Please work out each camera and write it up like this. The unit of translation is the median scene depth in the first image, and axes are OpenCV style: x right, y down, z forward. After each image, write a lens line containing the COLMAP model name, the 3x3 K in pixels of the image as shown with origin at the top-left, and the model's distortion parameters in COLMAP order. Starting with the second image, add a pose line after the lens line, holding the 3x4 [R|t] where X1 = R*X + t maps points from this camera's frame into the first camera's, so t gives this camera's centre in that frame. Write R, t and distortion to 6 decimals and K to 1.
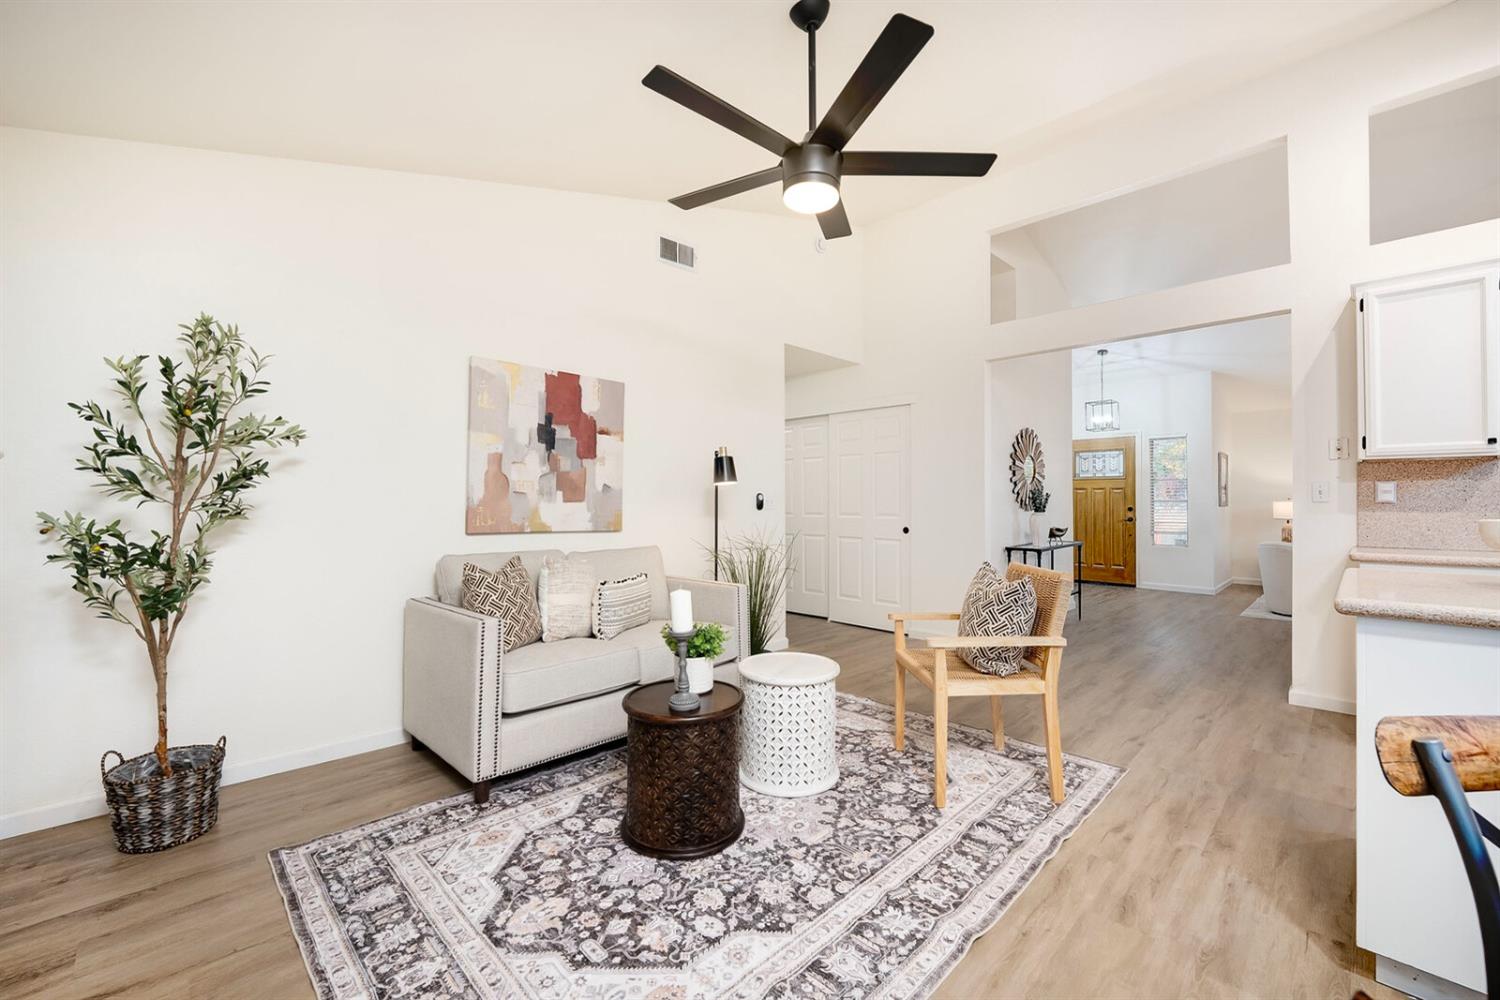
lens RADIAL K [[615.1, 0, 746.4], [0, 615.1, 501.4], [0, 0, 1]] dist [-0.015798, 0.001736]
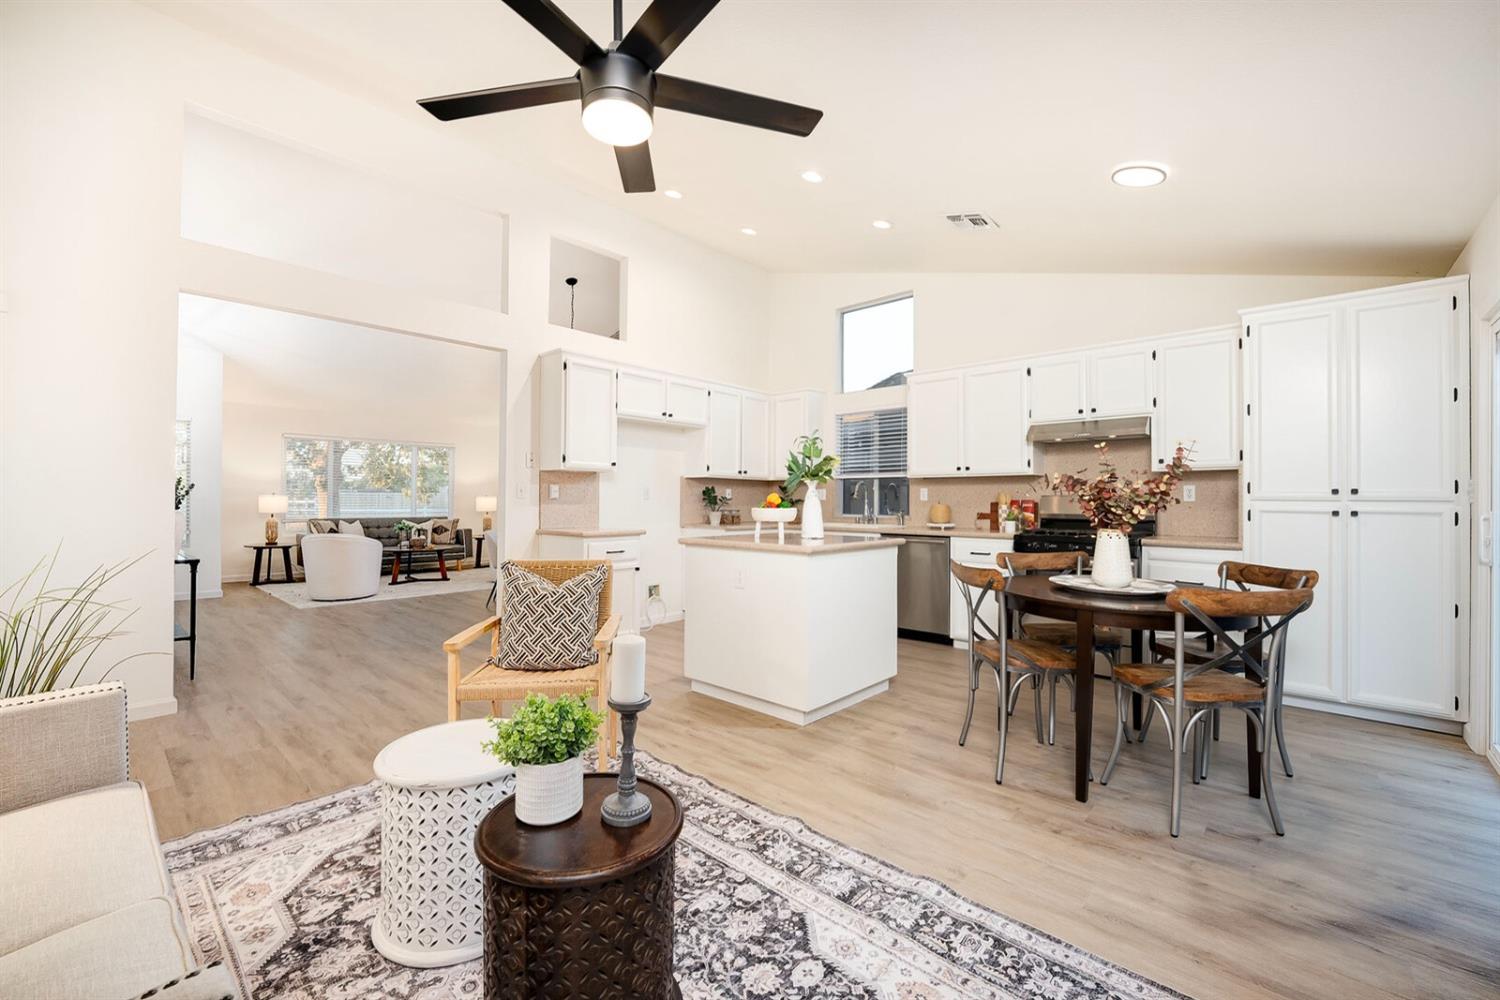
lens RADIAL K [[615.1, 0, 761.2], [0, 615.1, 494.4], [0, 0, 1]] dist [-0.015798, 0.001736]
pose [[-0.070750, 0.007384, 0.997467, -0.636795], [-0.006703, 0.999947, -0.007878, 0.000877], [-0.997472, -0.007244, -0.070697, 0.760920]]
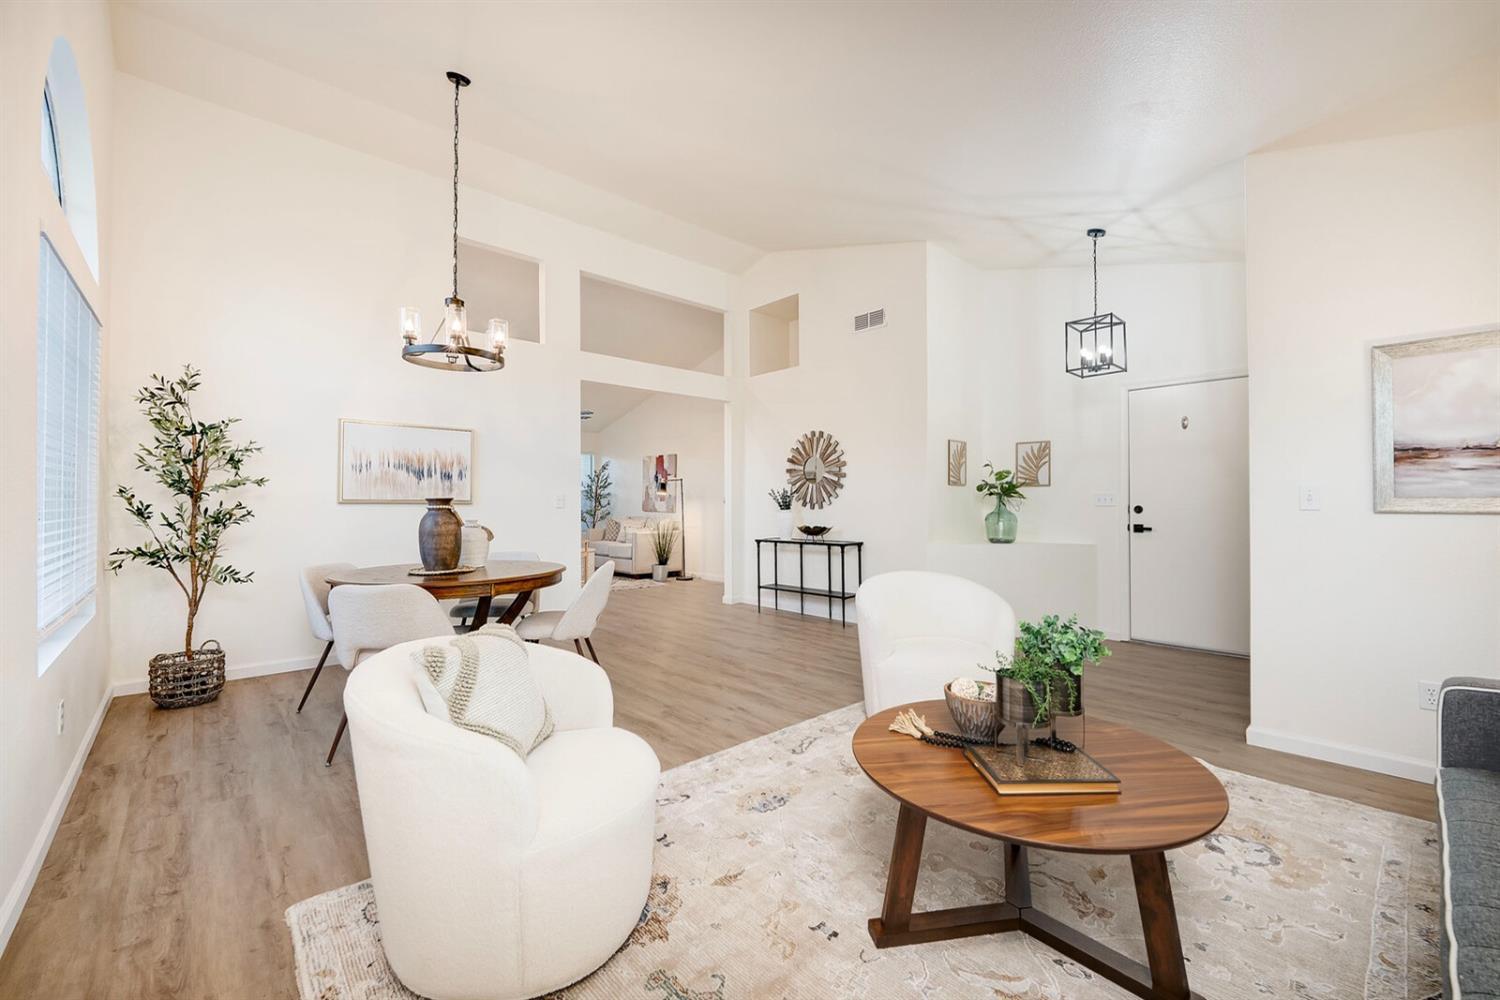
lens RADIAL K [[615.1, 0, 760.9], [0, 615.1, 496.8], [0, 0, 1]] dist [-0.015798, 0.001736]
pose [[-0.022455, -0.007319, -0.999721, 3.555221], [0.004157, 0.999964, -0.007414, 0.005408], [0.999739, -0.004323, -0.022424, 2.154881]]
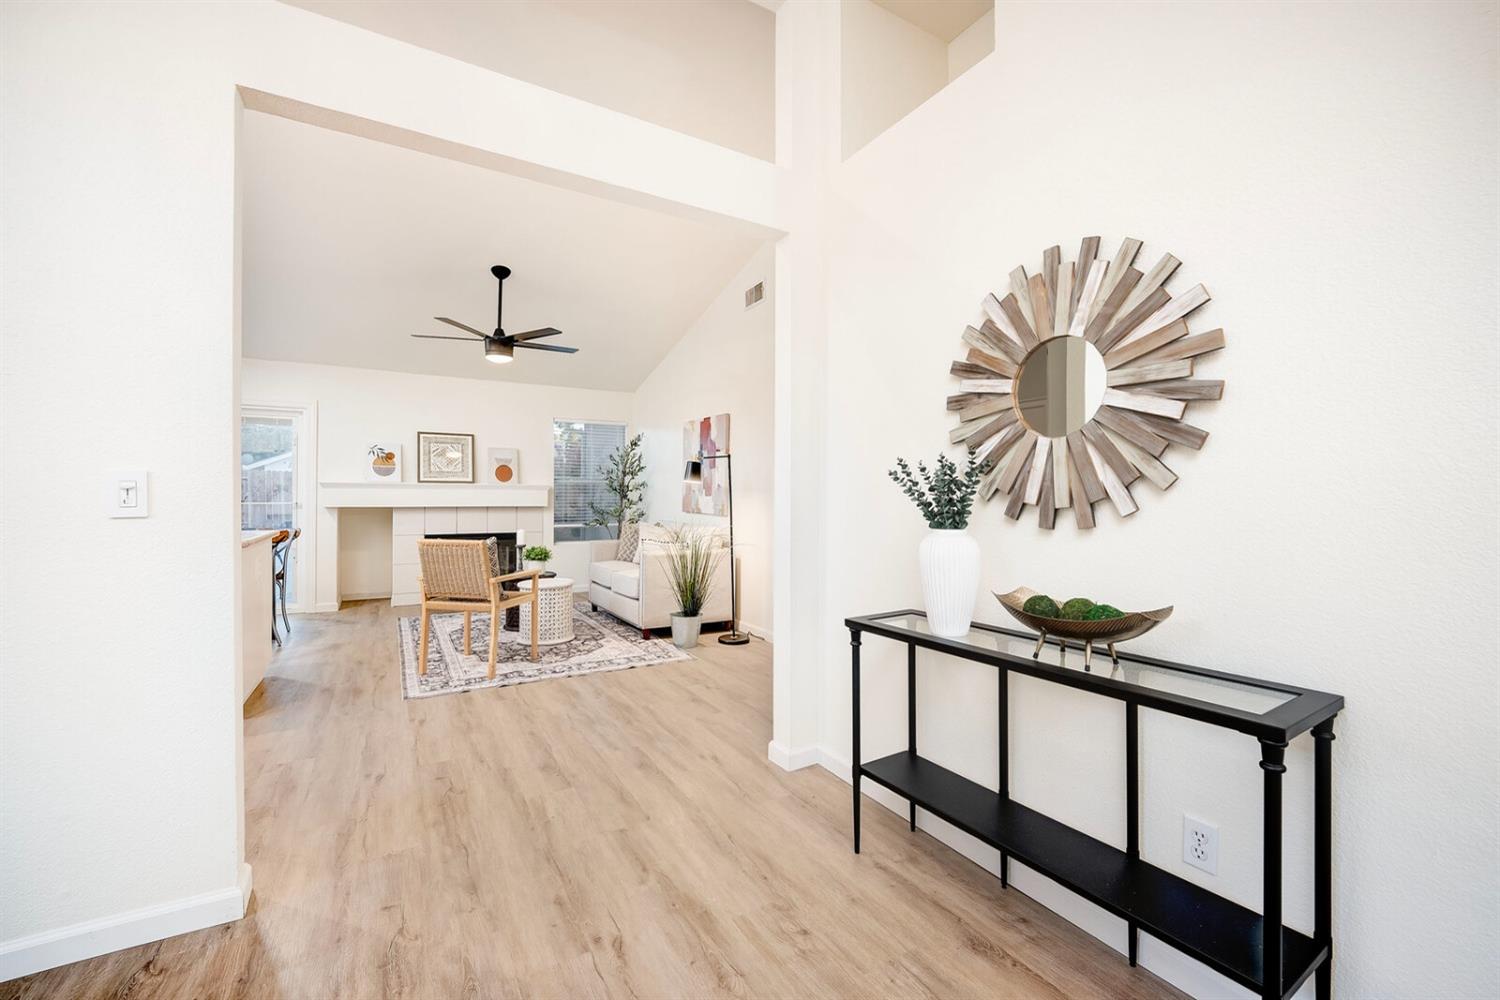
lens RADIAL K [[615.1, 0, 757.7], [0, 615.1, 495.6], [0, 0, 1]] dist [-0.015798, 0.001736]
pose [[-0.231820, -0.001043, -0.972758, 1.814529], [-0.002583, 0.999997, -0.000457, 0.001487], [0.972755, 0.002407, -0.231822, 2.147861]]
